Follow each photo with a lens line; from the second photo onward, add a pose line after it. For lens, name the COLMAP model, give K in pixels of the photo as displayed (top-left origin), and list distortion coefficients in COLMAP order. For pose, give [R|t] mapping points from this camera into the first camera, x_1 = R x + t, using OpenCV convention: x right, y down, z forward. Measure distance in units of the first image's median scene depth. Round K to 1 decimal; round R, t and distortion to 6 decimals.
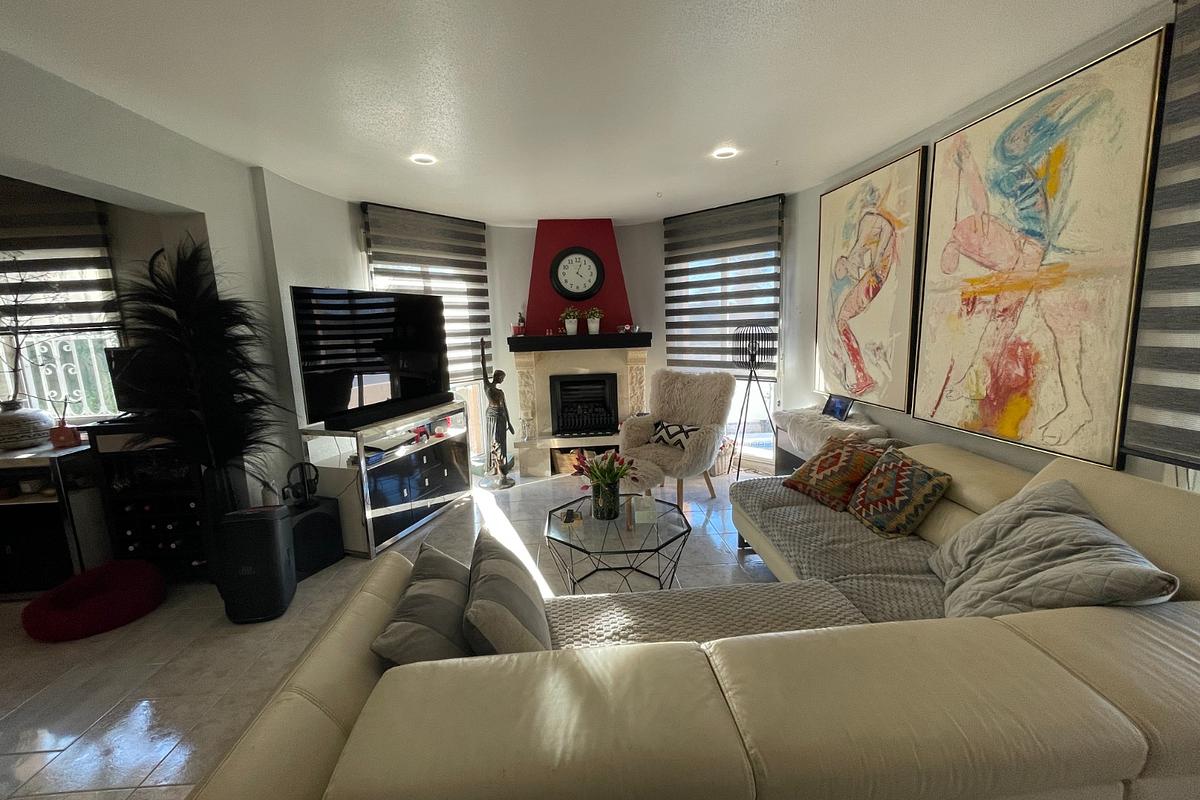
lens RADIAL K [[483.9, 0, 595.8], [0, 483.9, 397.0], [0, 0, 1]] dist [-0.002642, 0.000576]
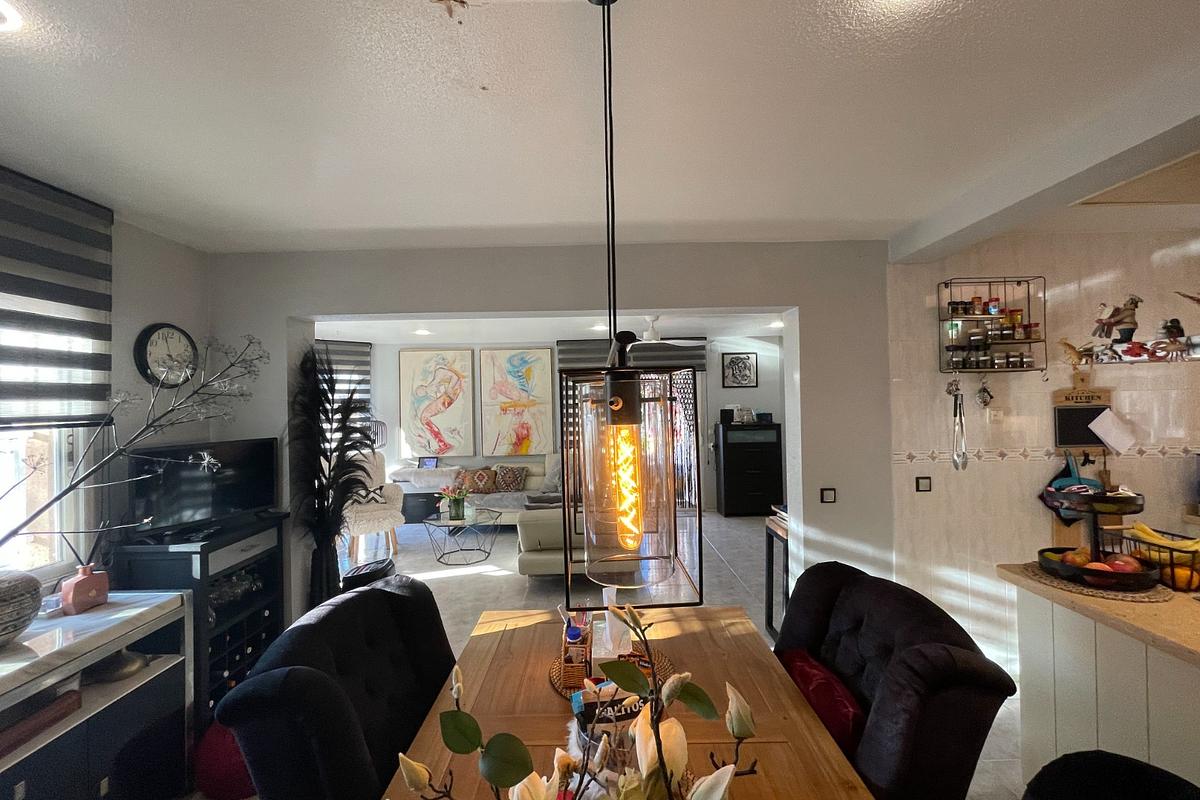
lens RADIAL K [[483.9, 0, 603.9], [0, 483.9, 398.1], [0, 0, 1]] dist [-0.002642, 0.000576]
pose [[0.034189, 0.043645, 0.998462, -1.165984], [0.171060, 0.984048, -0.048873, -0.014571], [-0.984667, 0.172467, 0.026178, 0.189124]]
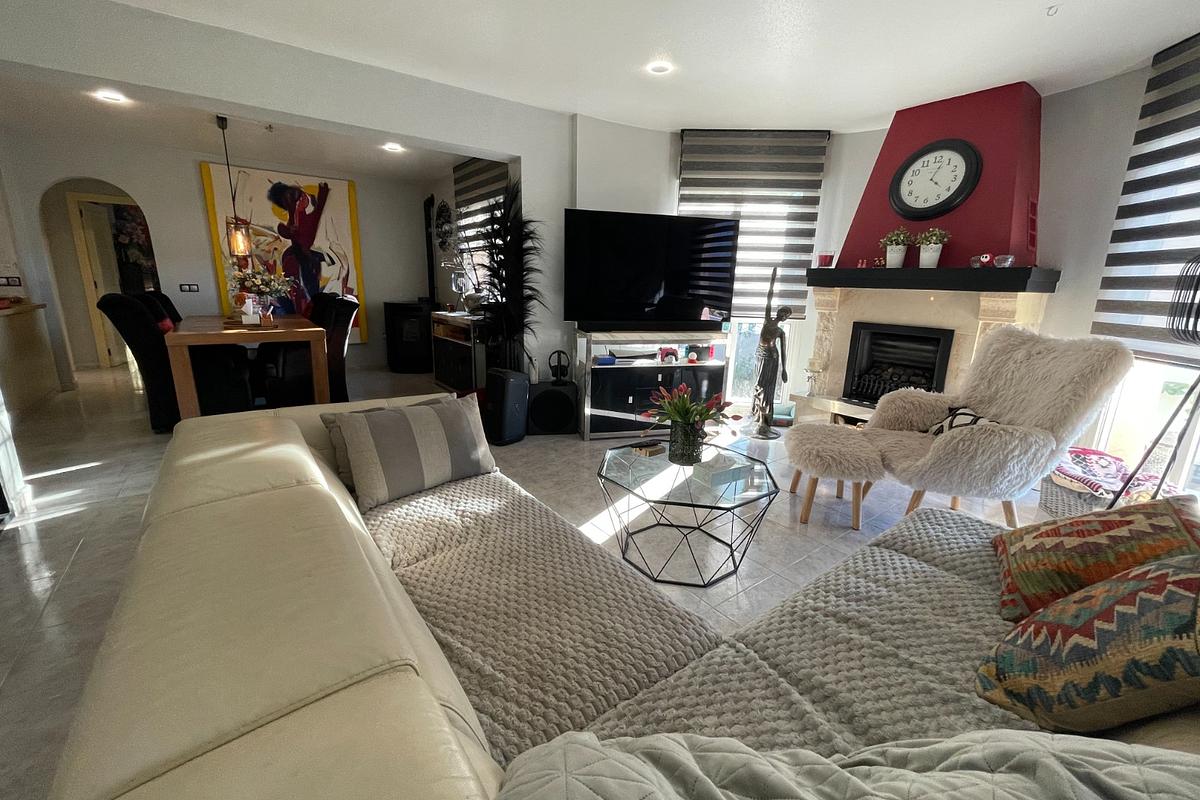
lens RADIAL K [[483.9, 0, 590.4], [0, 483.9, 392.9], [0, 0, 1]] dist [-0.002642, 0.000576]
pose [[0.547551, 0.233305, -0.803590, 0.355703], [-0.169972, 0.971334, 0.166190, 0.011339], [0.819327, 0.045591, 0.571511, 0.237287]]
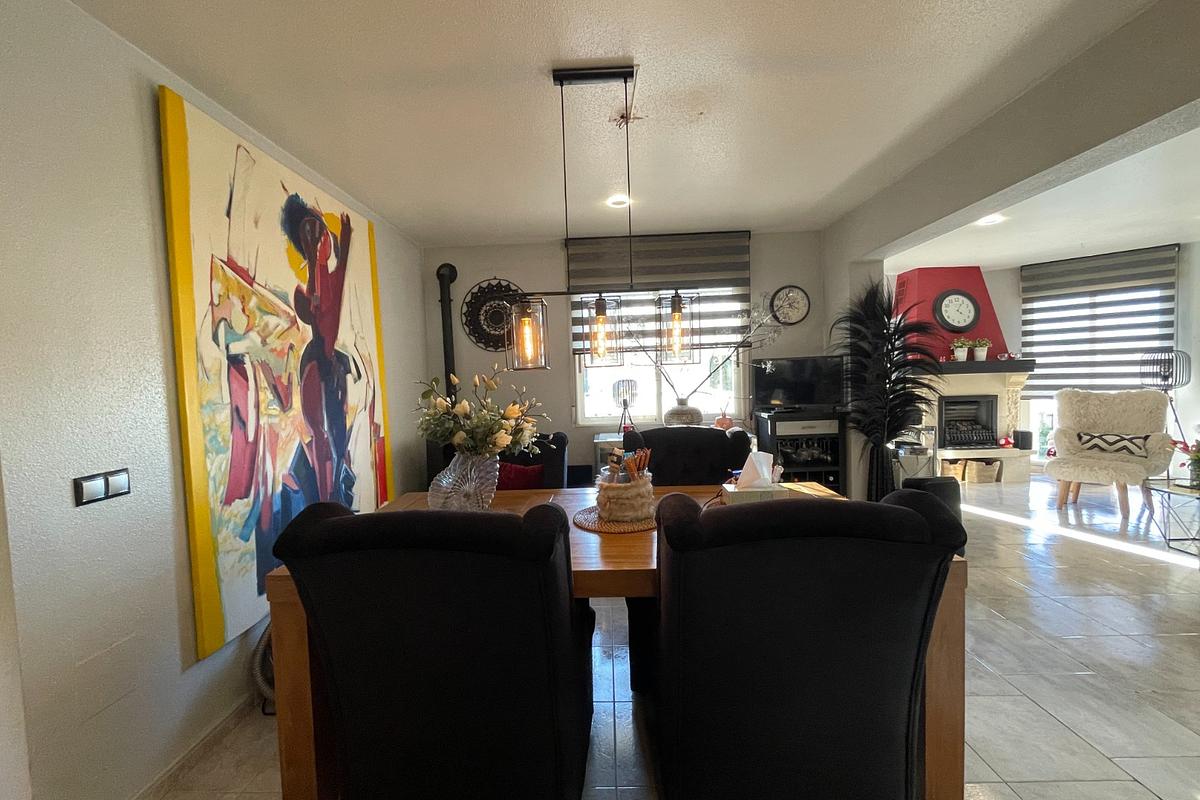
lens RADIAL K [[483.9, 0, 594.1], [0, 483.9, 400.3], [0, 0, 1]] dist [-0.002642, 0.000576]
pose [[0.997563, 0.008980, -0.069190, -0.927724], [-0.015619, 0.995256, -0.096024, 0.099461], [0.068000, 0.096871, 0.992971, -0.236187]]
